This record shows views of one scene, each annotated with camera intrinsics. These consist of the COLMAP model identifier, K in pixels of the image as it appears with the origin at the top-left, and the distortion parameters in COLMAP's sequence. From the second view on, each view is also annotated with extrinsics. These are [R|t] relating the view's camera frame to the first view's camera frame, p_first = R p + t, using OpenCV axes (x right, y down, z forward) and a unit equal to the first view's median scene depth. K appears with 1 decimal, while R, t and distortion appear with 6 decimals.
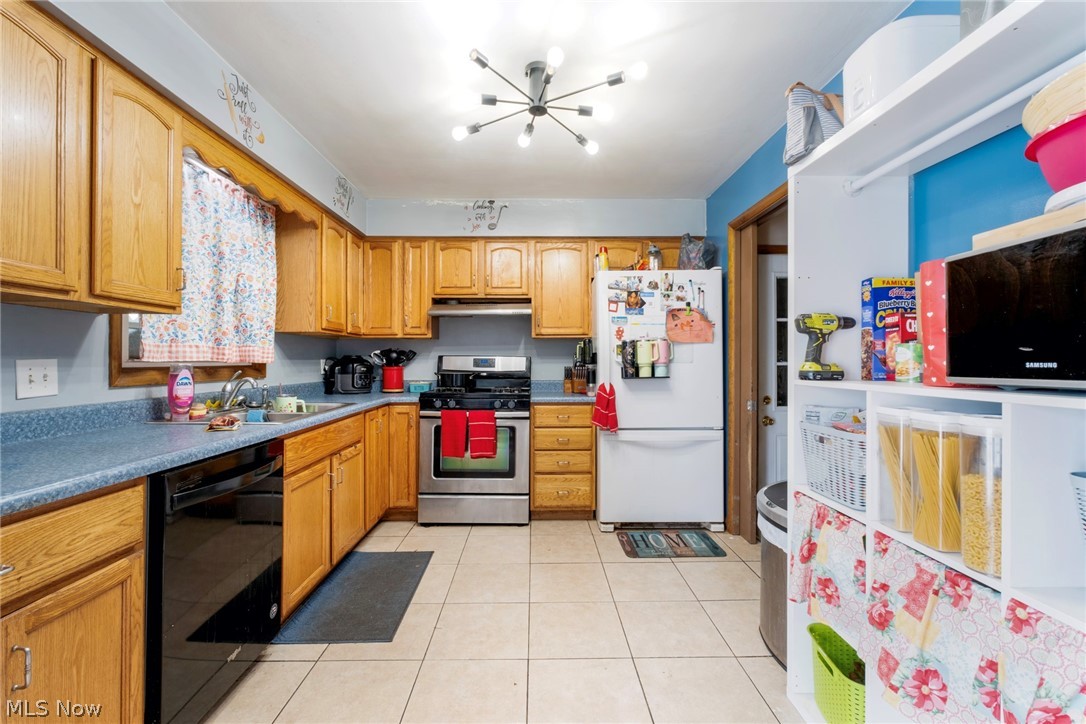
lens RADIAL K [[461.4, 0, 546.8], [0, 461.4, 358.6], [0, 0, 1]] dist [-0.005673, 0.003080]
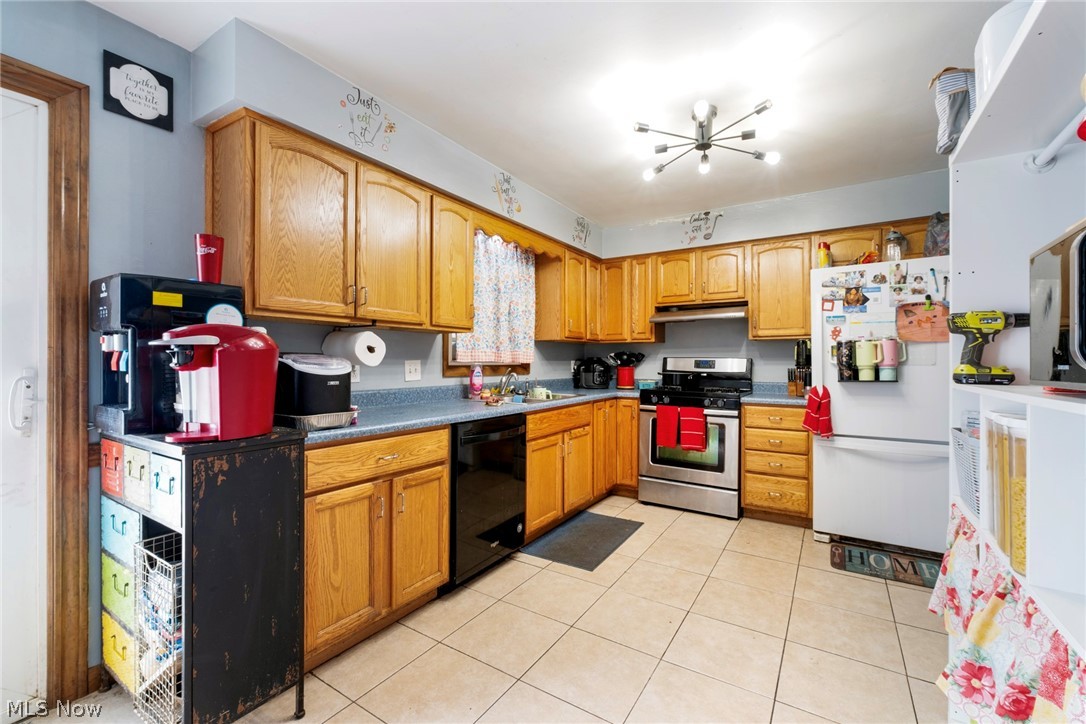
lens RADIAL K [[461.4, 0, 524.4], [0, 461.4, 364.1], [0, 0, 1]] dist [-0.005673, 0.003080]
pose [[0.809613, 0.006023, -0.586933, 0.235340], [-0.000927, 0.999959, 0.008982, -0.000269], [0.586963, -0.006728, 0.809586, -0.162349]]
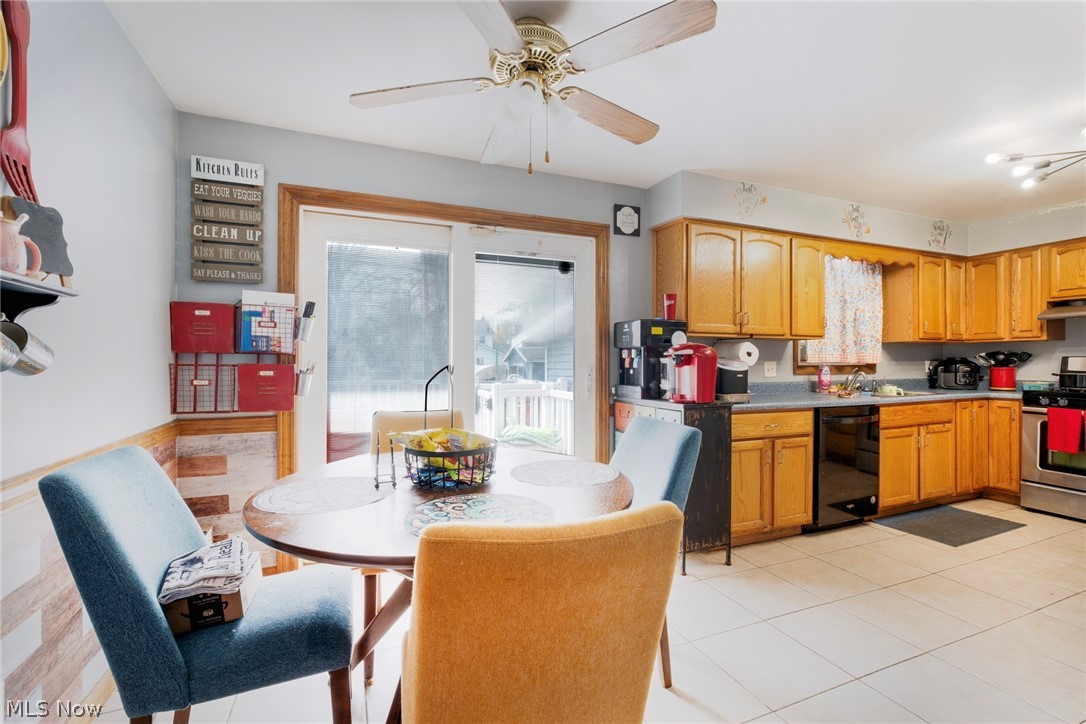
lens RADIAL K [[461.4, 0, 522.4], [0, 461.4, 363.3], [0, 0, 1]] dist [-0.005673, 0.003080]
pose [[0.326763, 0.001359, -0.945105, 0.523535], [0.005450, 0.999980, 0.003322, -0.002974], [0.945090, -0.006237, 0.326749, -0.701619]]
